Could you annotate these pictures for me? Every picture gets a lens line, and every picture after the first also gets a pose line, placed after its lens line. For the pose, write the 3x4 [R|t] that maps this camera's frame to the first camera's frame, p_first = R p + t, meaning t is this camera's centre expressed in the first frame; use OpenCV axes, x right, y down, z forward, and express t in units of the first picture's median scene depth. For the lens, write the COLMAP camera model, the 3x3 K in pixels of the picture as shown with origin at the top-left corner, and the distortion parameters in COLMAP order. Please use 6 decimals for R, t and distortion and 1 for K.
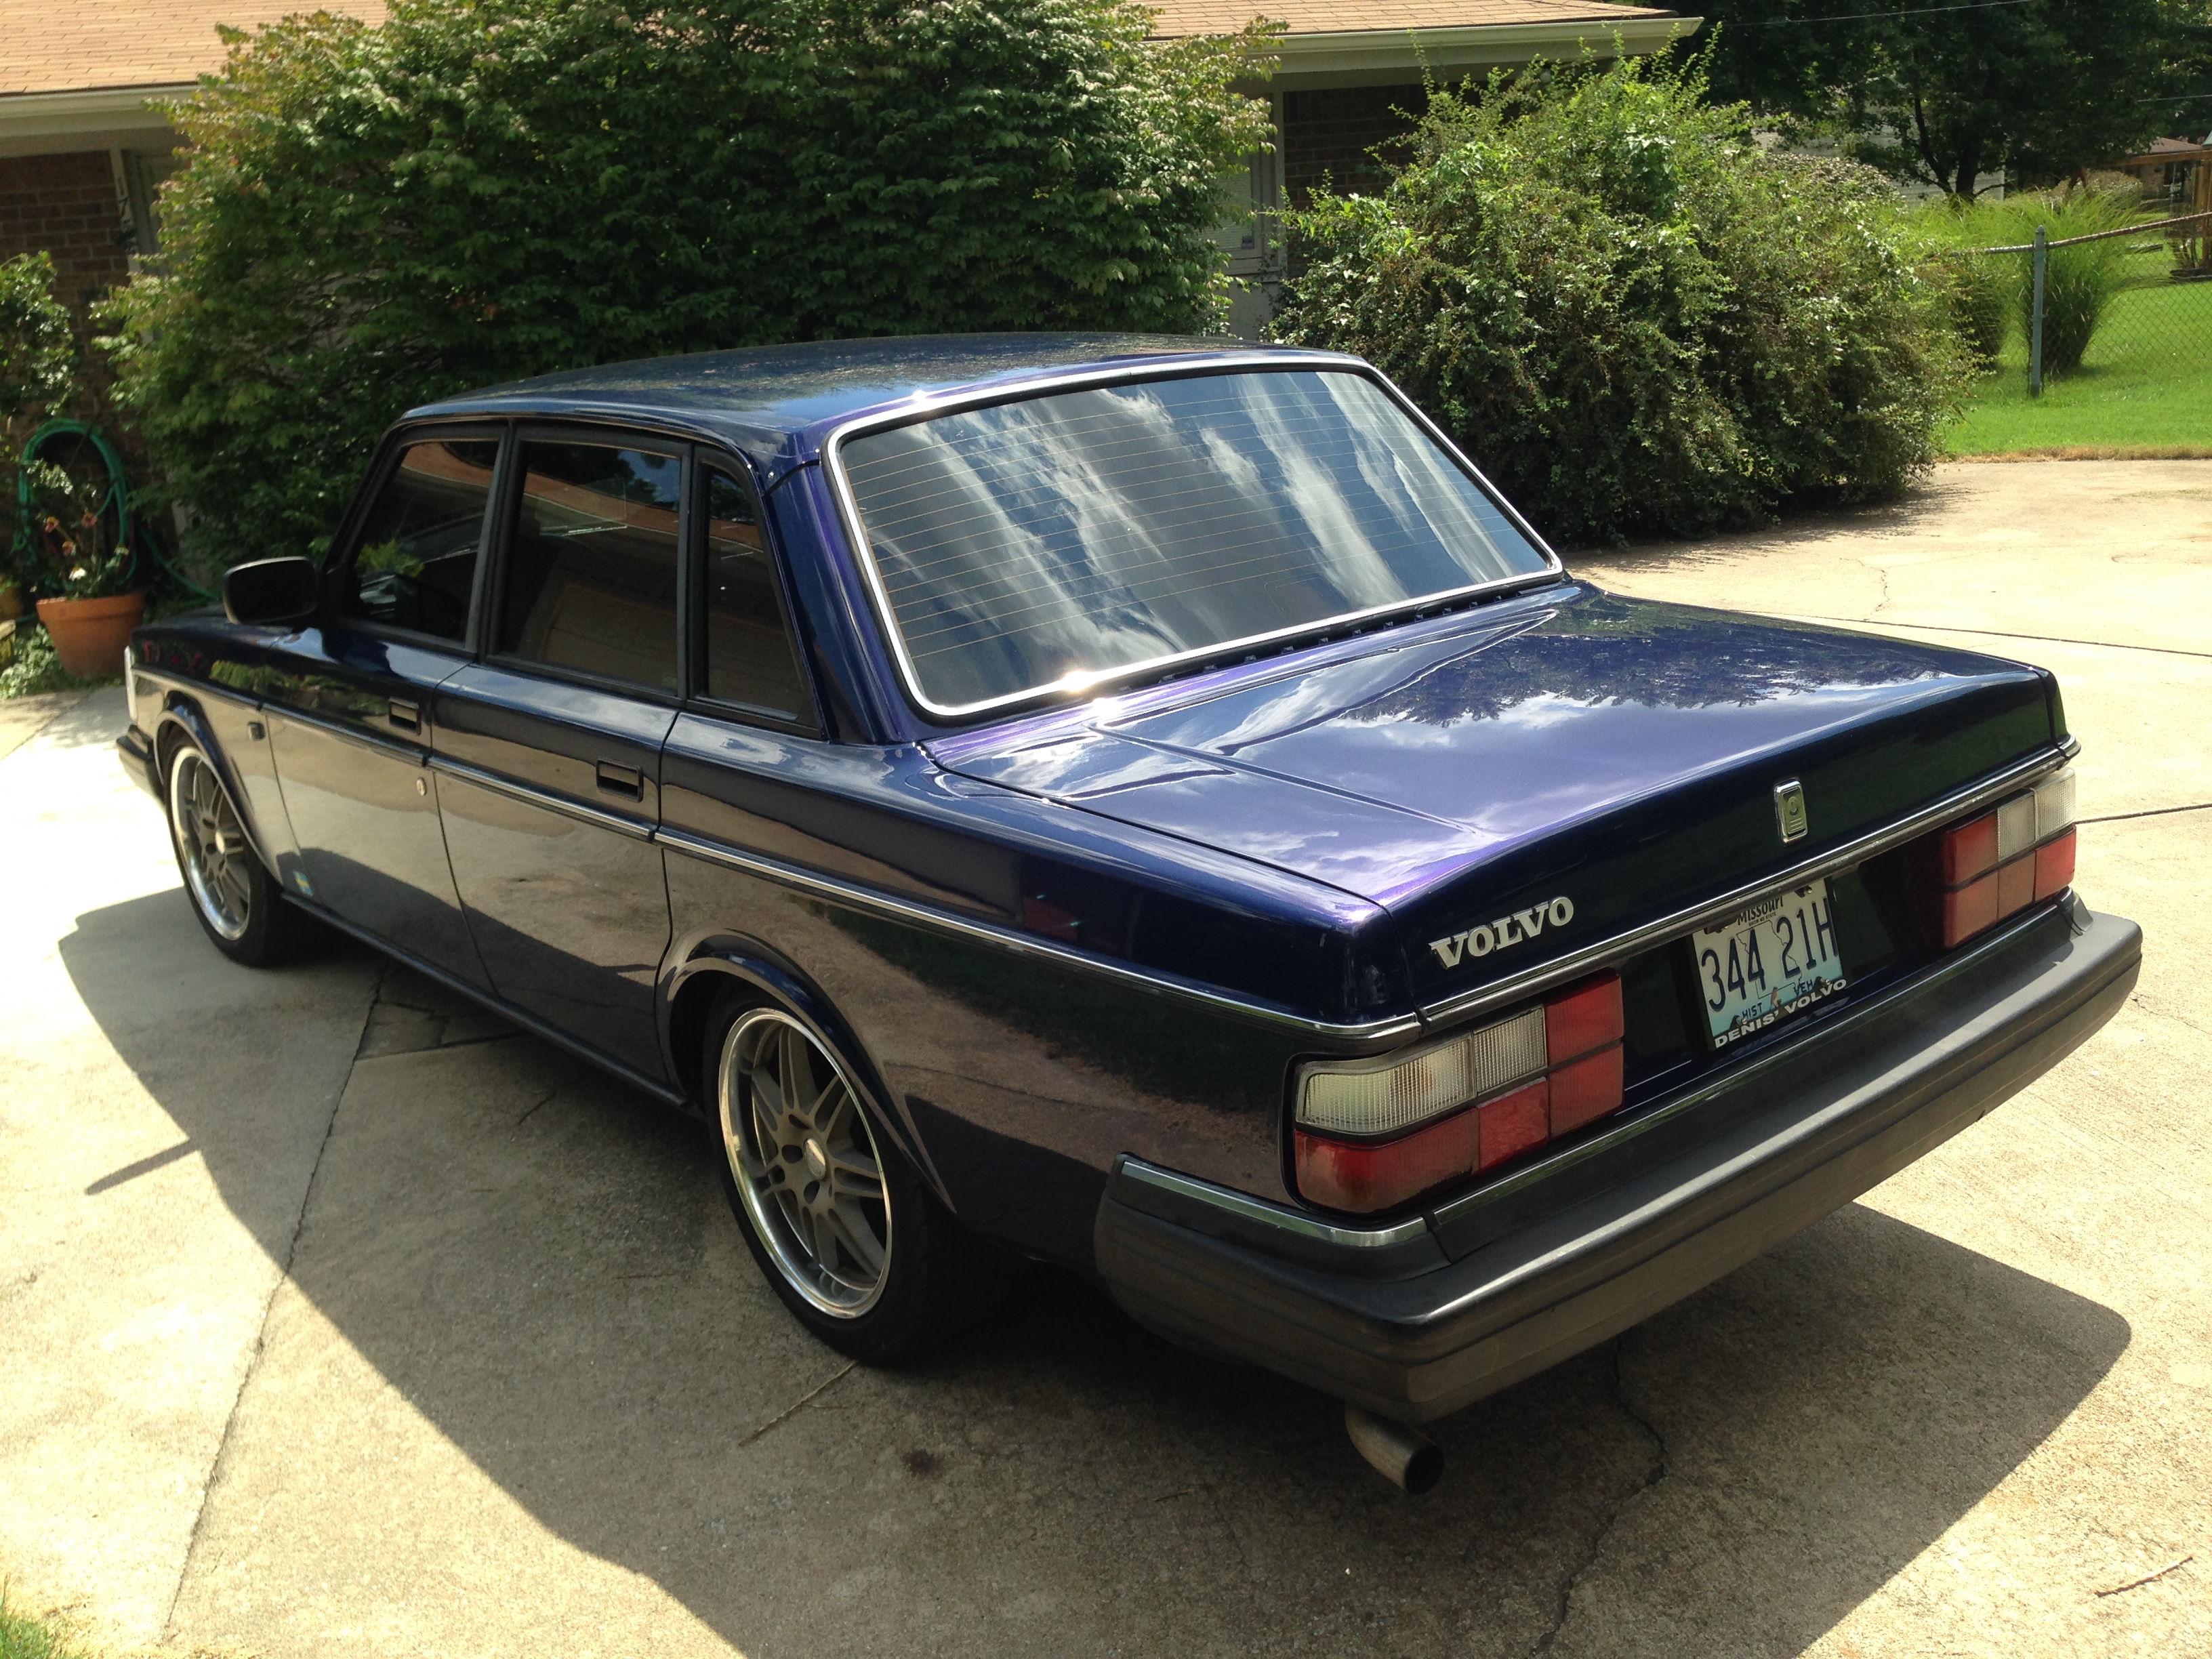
lens RADIAL K [[2109.1, 0, 1106.0], [0, 2109.1, 829.5], [0, 0, 1]] dist [0.171193, -0.227946]
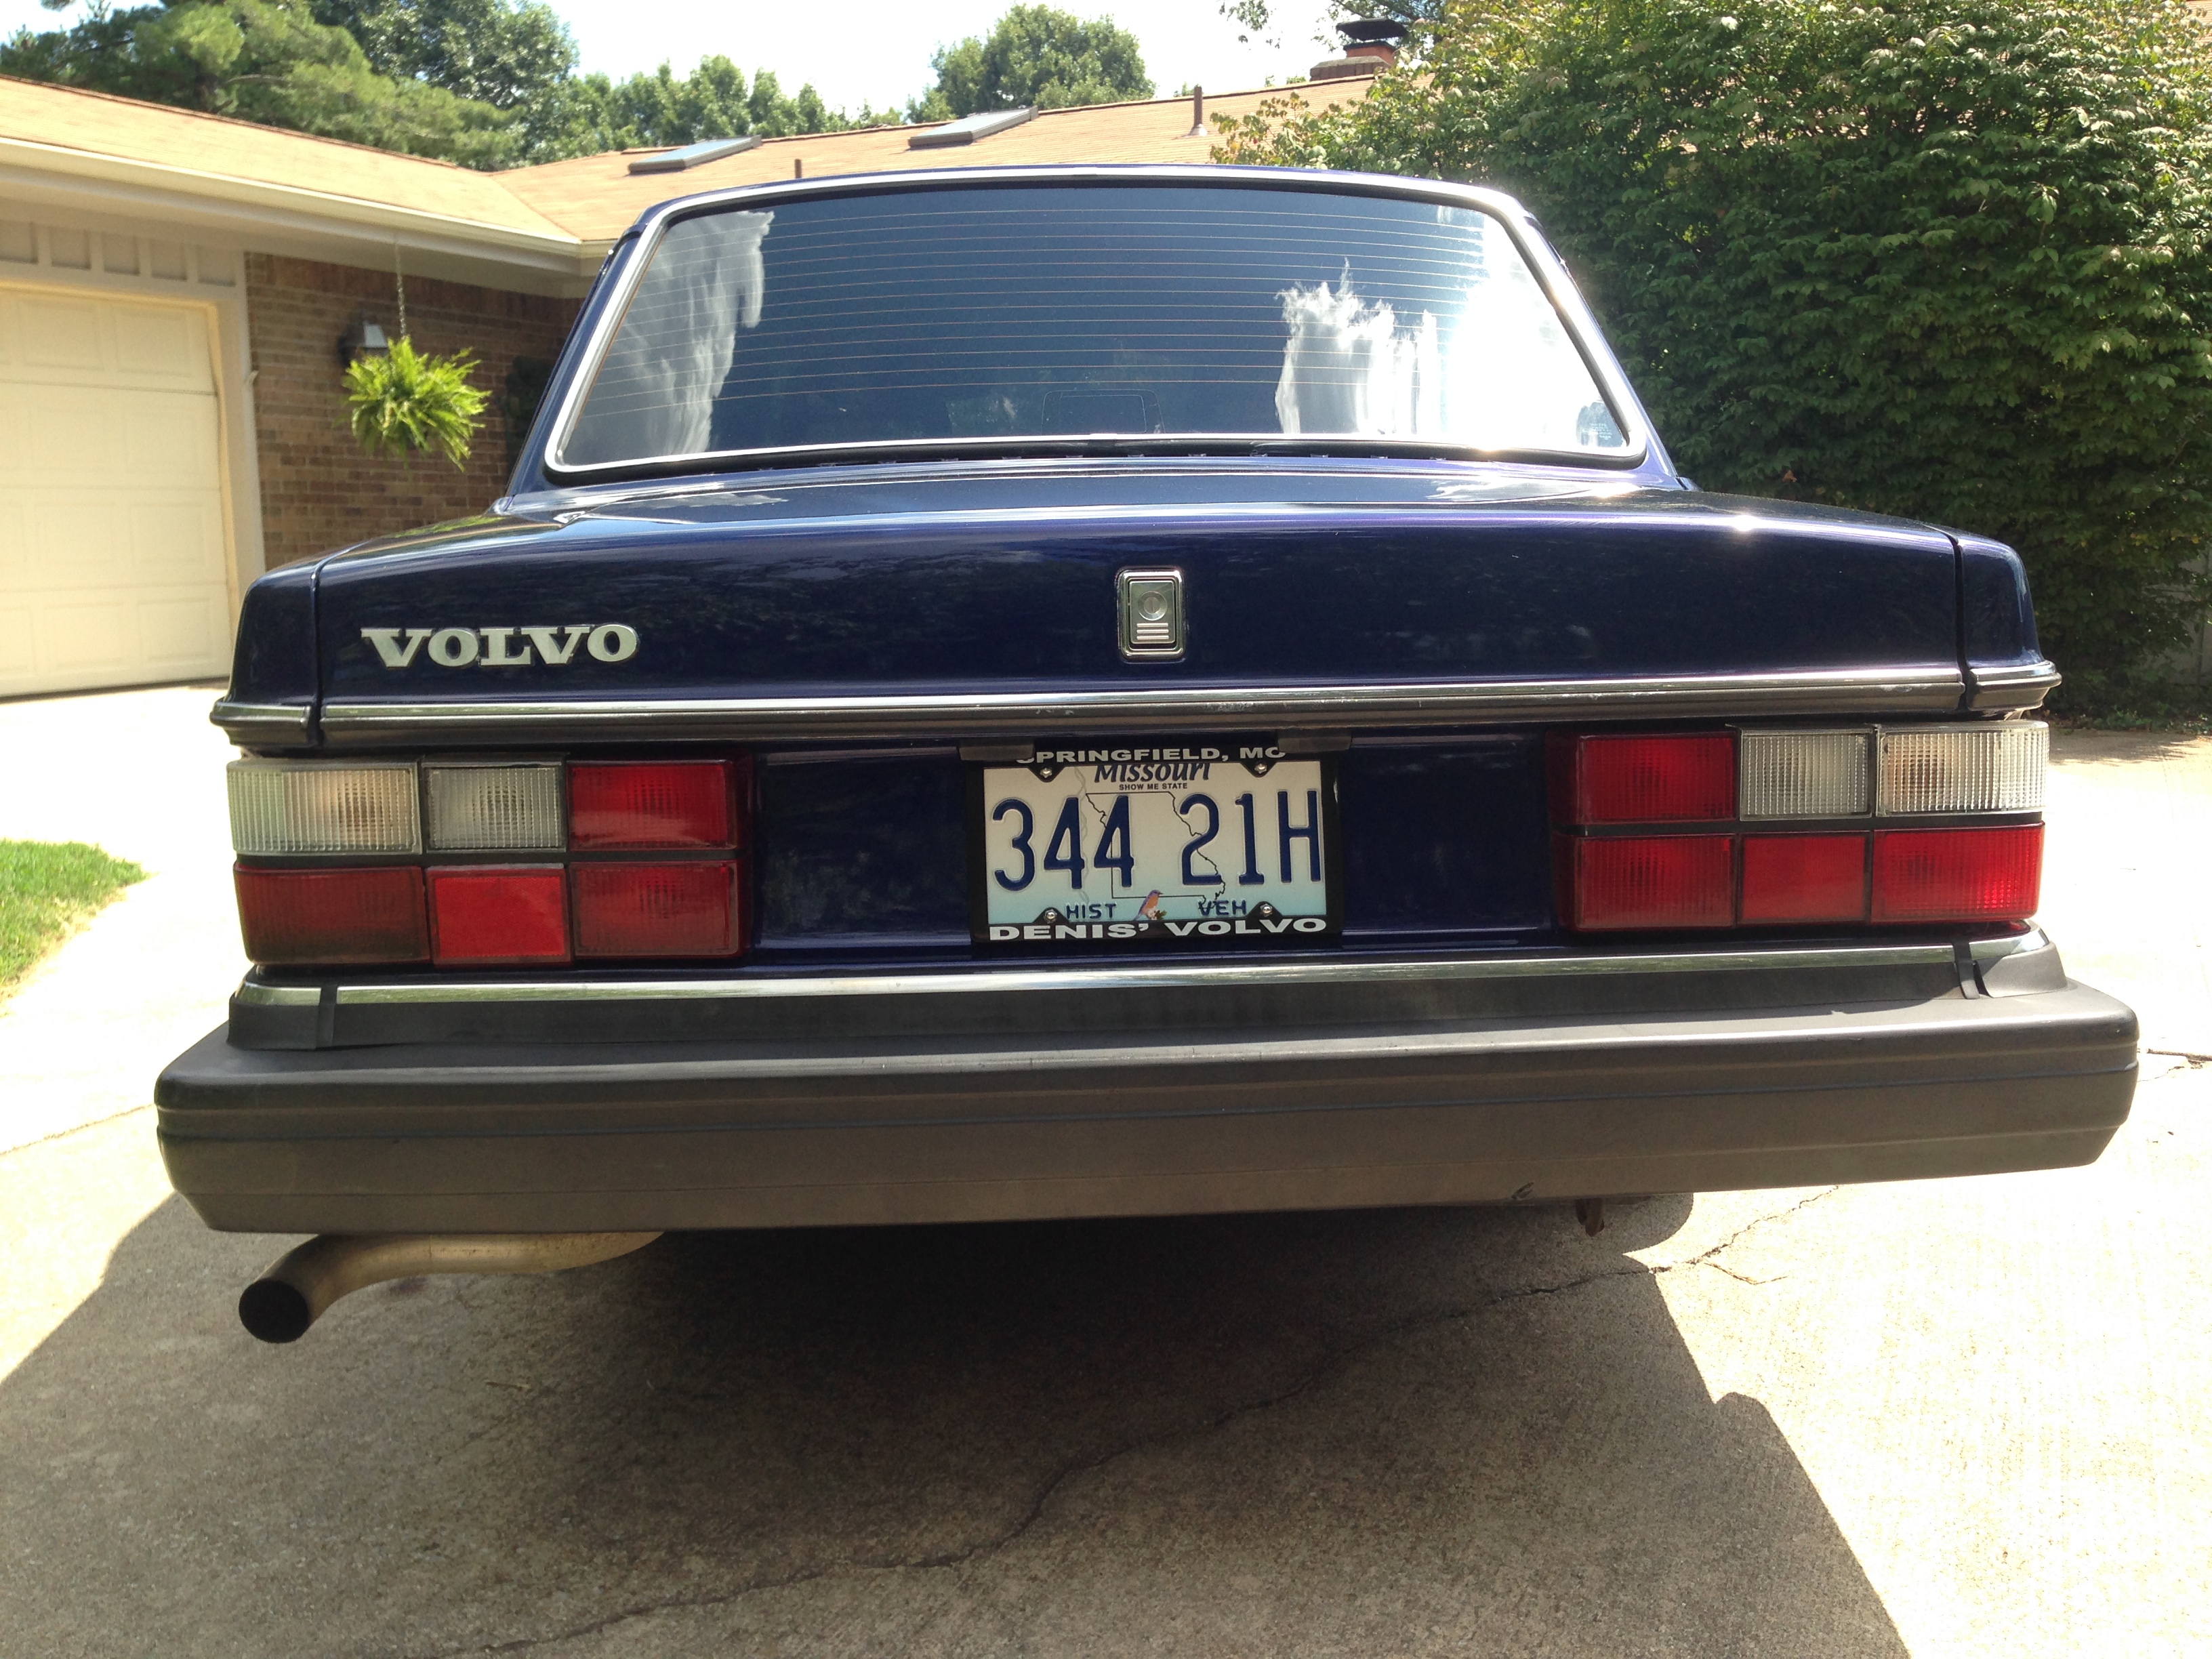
lens RADIAL K [[2168.1, 0, 1106.0], [0, 2168.1, 829.5], [0, 0, 1]] dist [0.093583, -0.244593]
pose [[0.781872, 0.135765, -0.608477, 0.246798], [-0.201627, 0.978615, -0.040733, 0.029711], [0.589934, 0.154534, 0.792526, 0.156278]]
